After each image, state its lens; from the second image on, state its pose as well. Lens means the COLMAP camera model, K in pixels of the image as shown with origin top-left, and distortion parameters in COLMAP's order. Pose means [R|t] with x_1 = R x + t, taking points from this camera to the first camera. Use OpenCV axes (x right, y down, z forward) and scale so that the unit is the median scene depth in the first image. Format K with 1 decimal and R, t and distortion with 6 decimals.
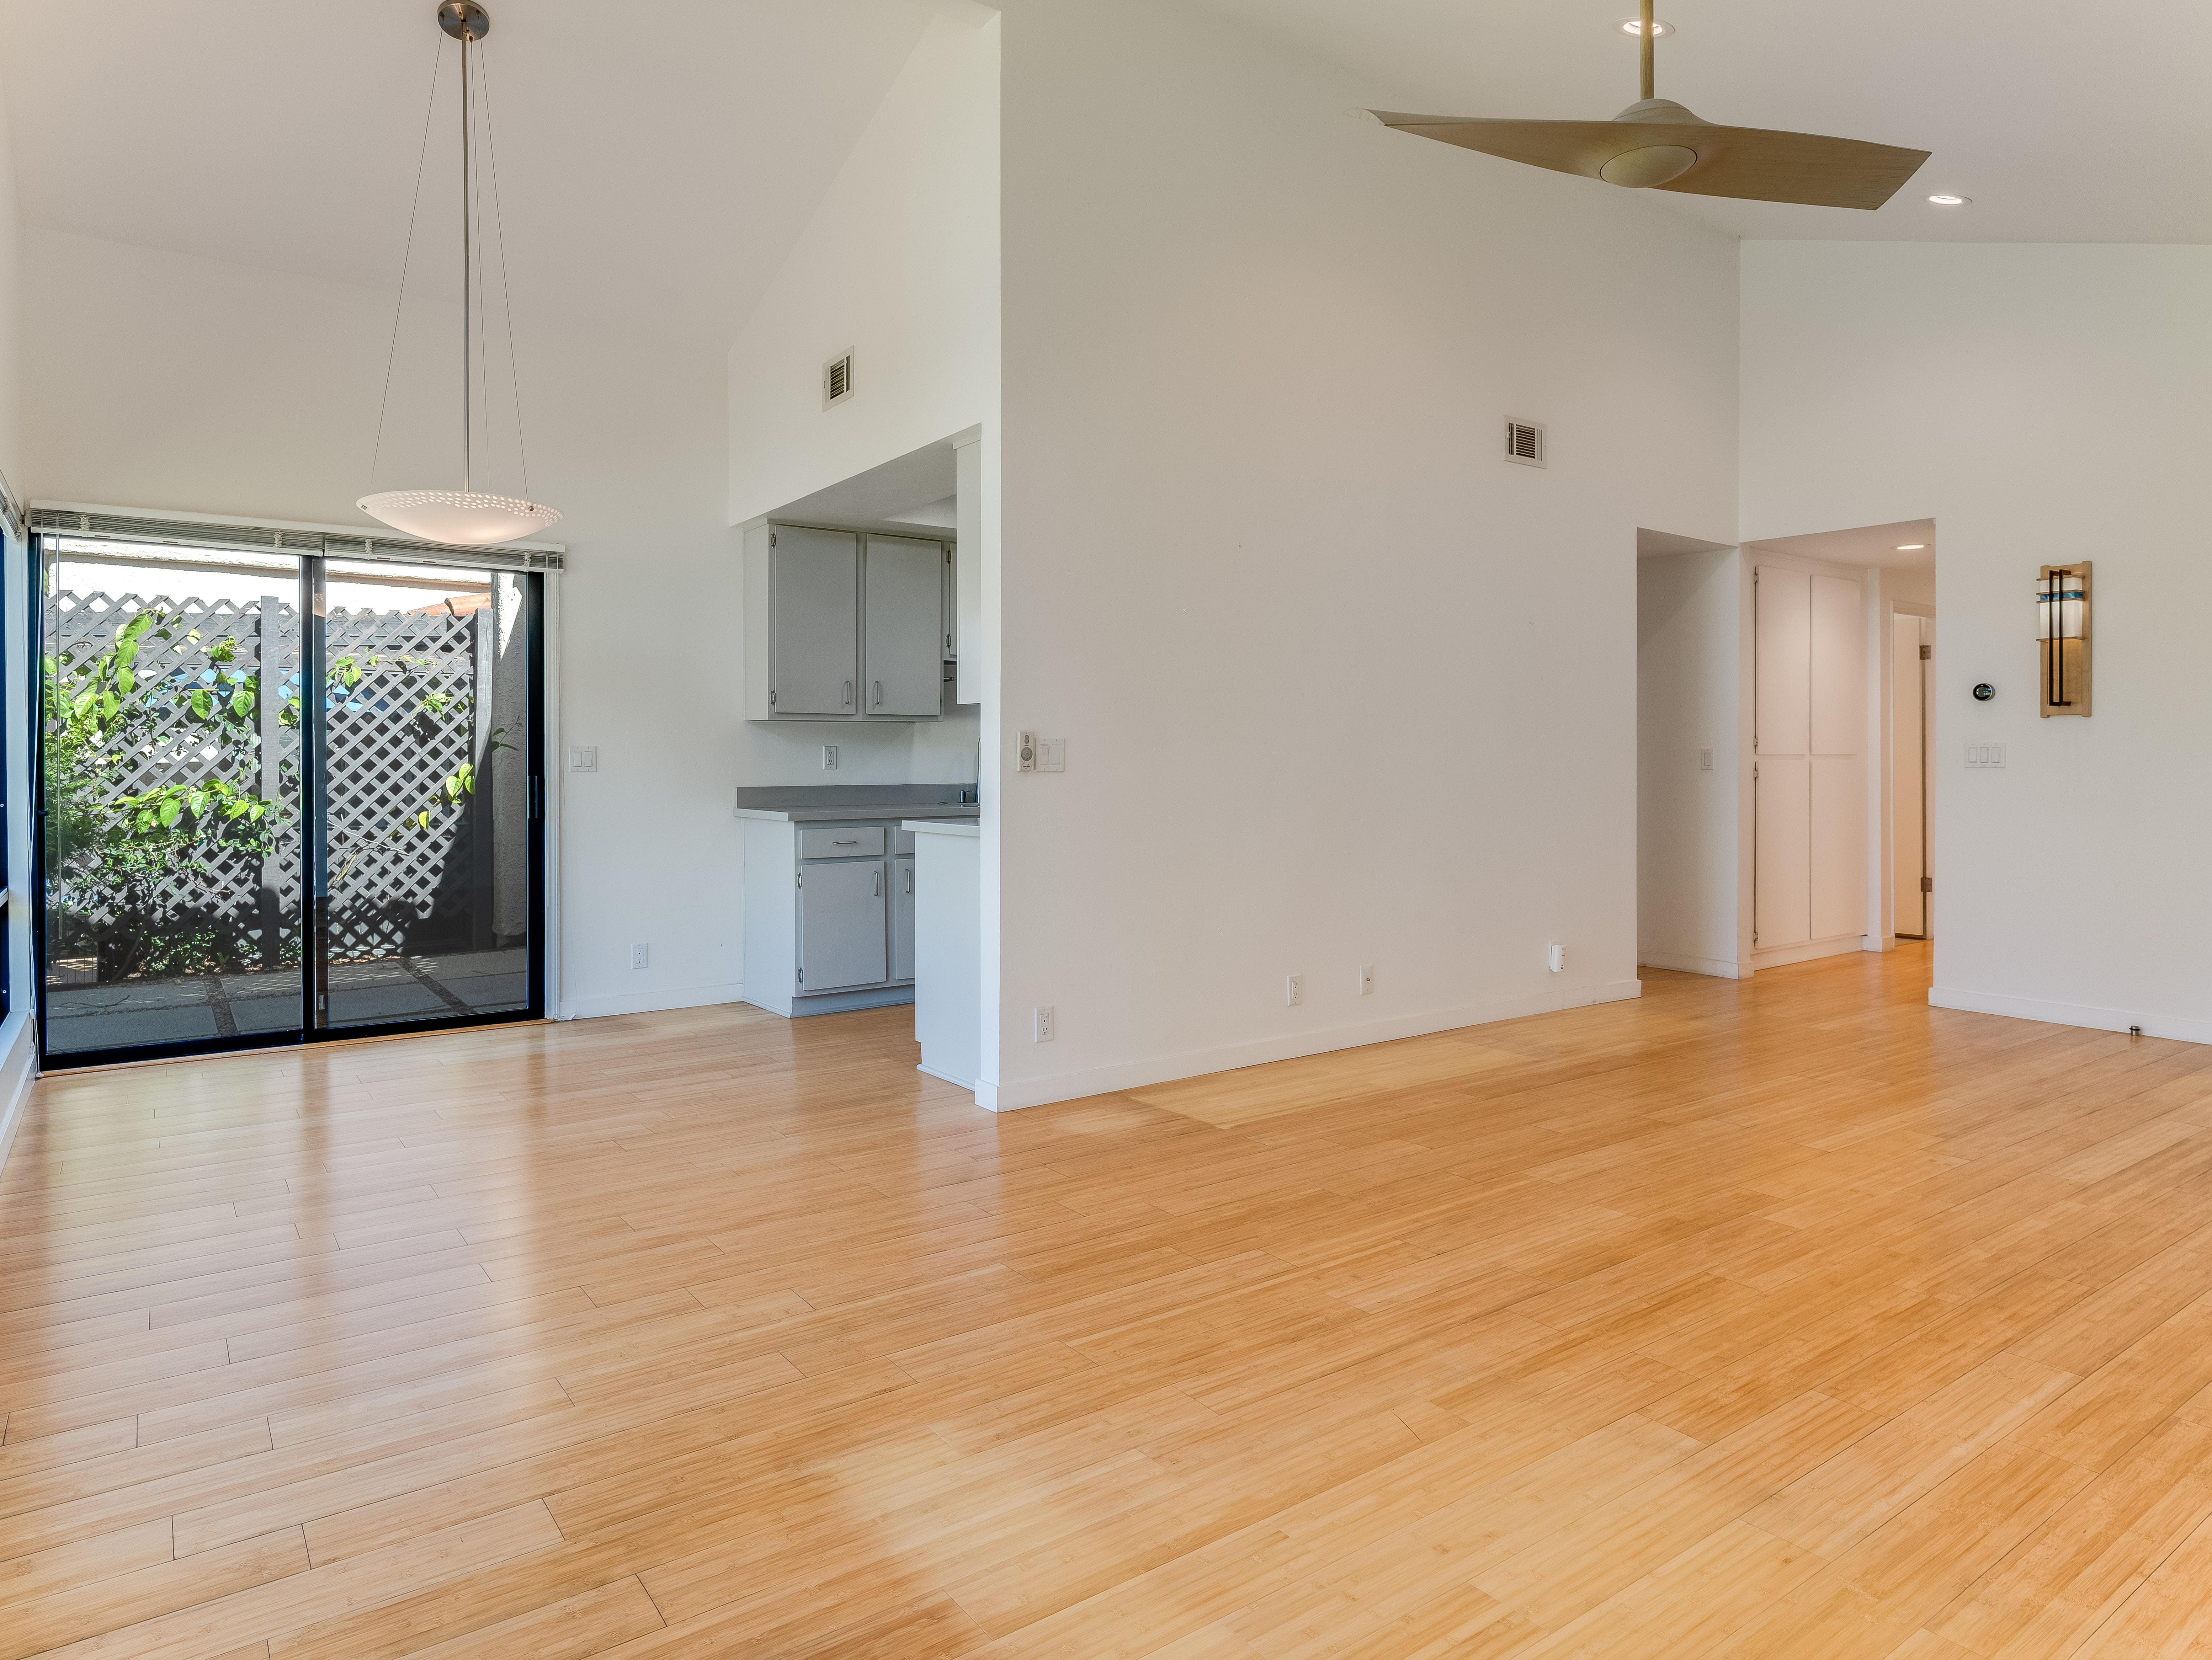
lens RADIAL K [[1325.8, 0, 1097.5], [0, 1325.8, 770.3], [0, 0, 1]] dist [-0.005100, 0.002201]
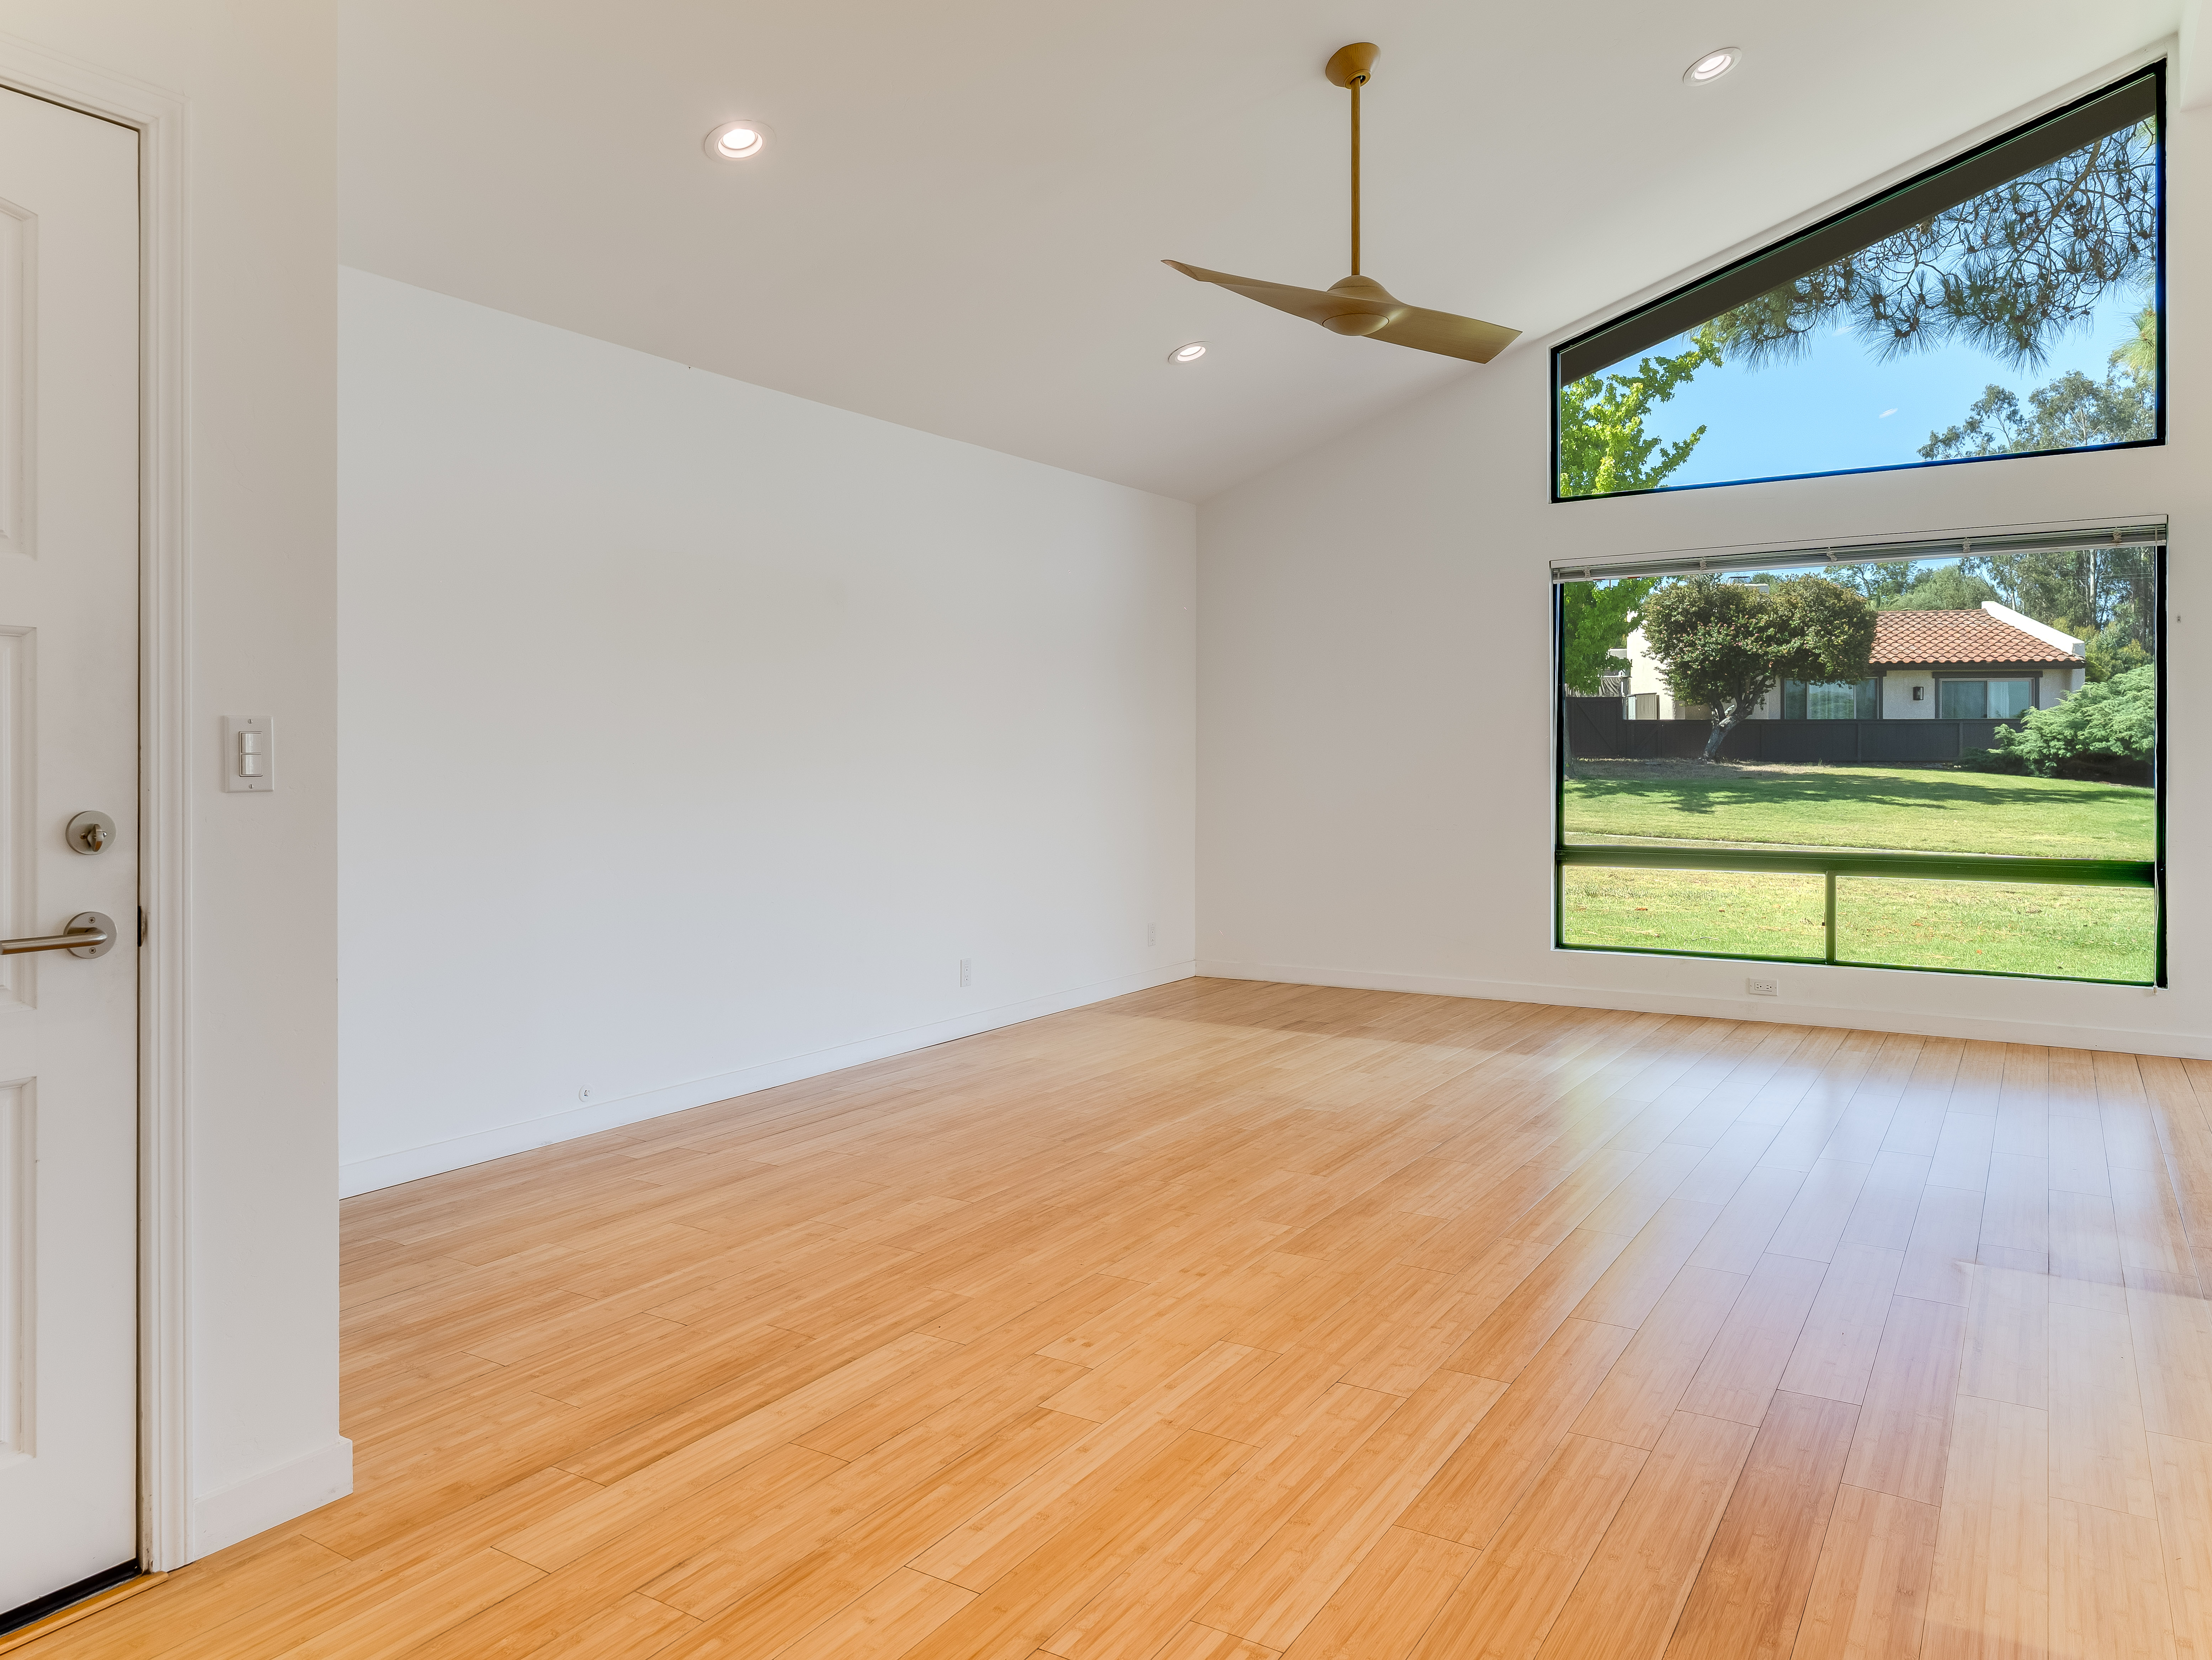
lens RADIAL K [[1496.3, 0, 1094.6], [0, 1496.3, 758.8], [0, 0, 1]] dist [-0.001931, 0.001134]
pose [[-0.928489, 0.005410, -0.371319, 1.210102], [0.001456, 0.999939, 0.010929, -0.023969], [0.371356, 0.009607, -0.928441, 2.276536]]
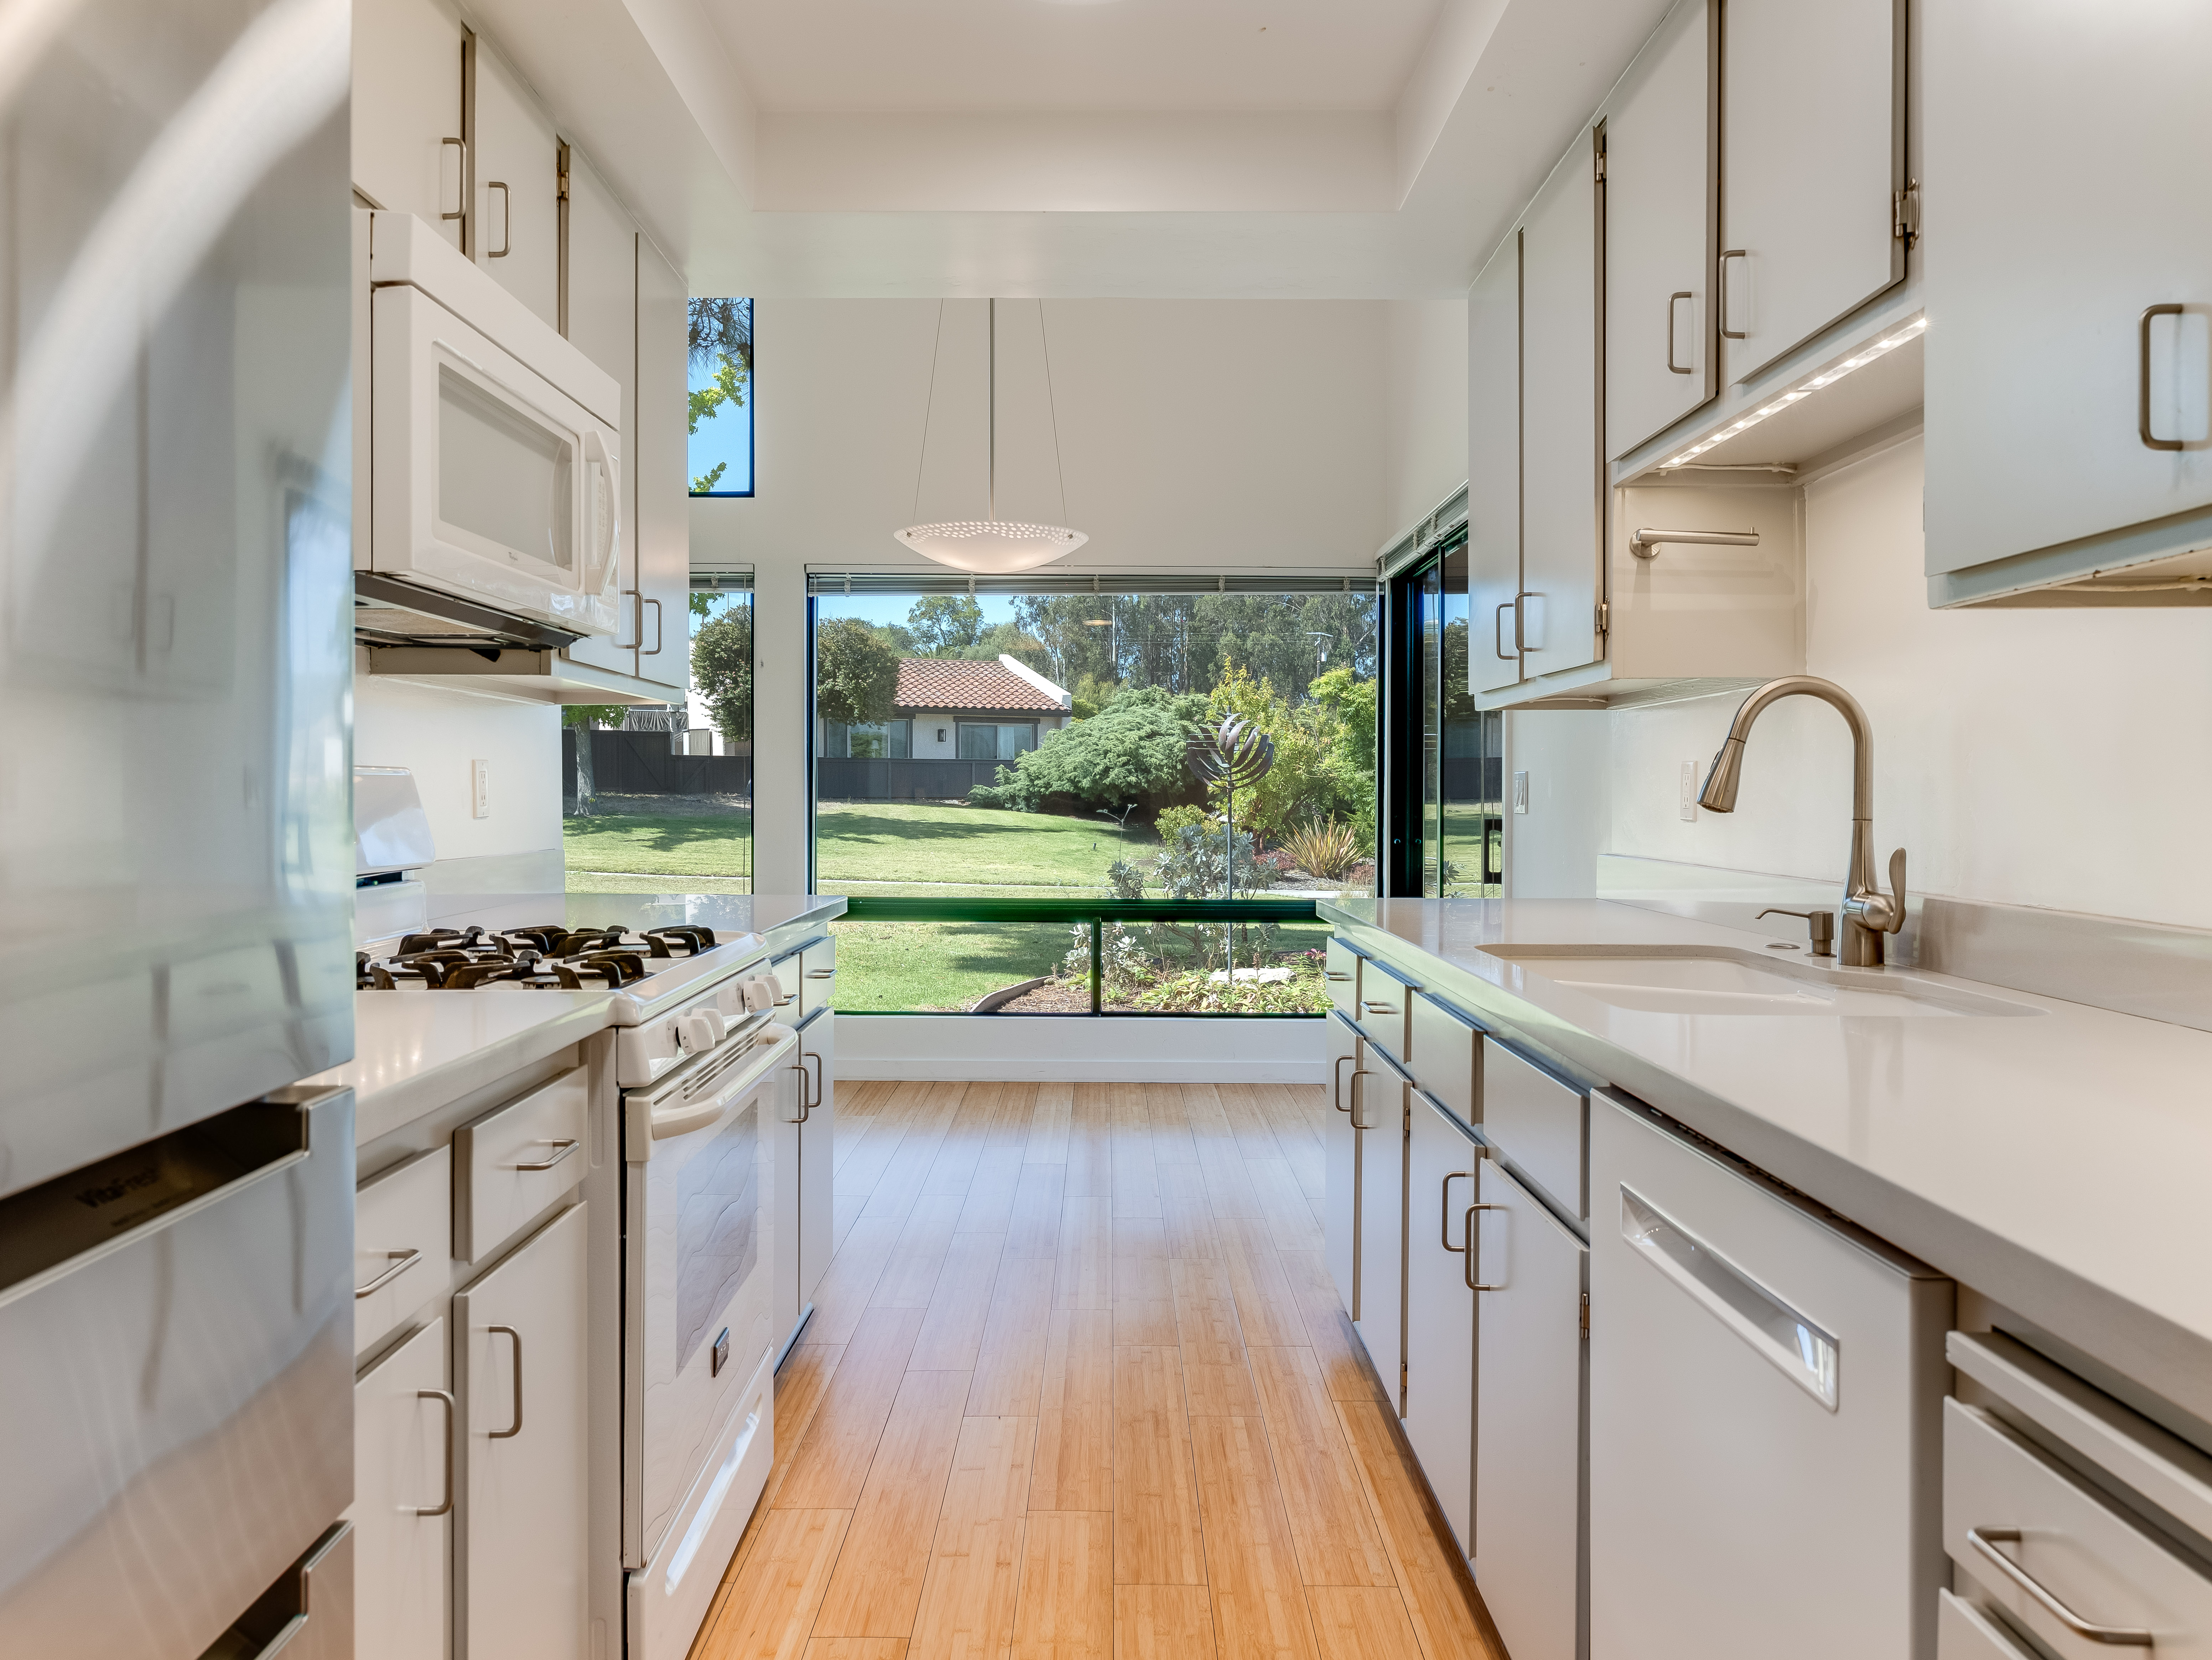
lens RADIAL K [[1526.2, 0, 1106.0], [0, 1526.2, 830.0], [0, 0, 1]] dist [-0.012590, -0.000675]
pose [[-0.582081, 0.022002, -0.812833, 0.589778], [-0.007780, 0.999437, 0.032625, -0.026884], [0.813094, 0.025314, -0.581582, 2.590289]]
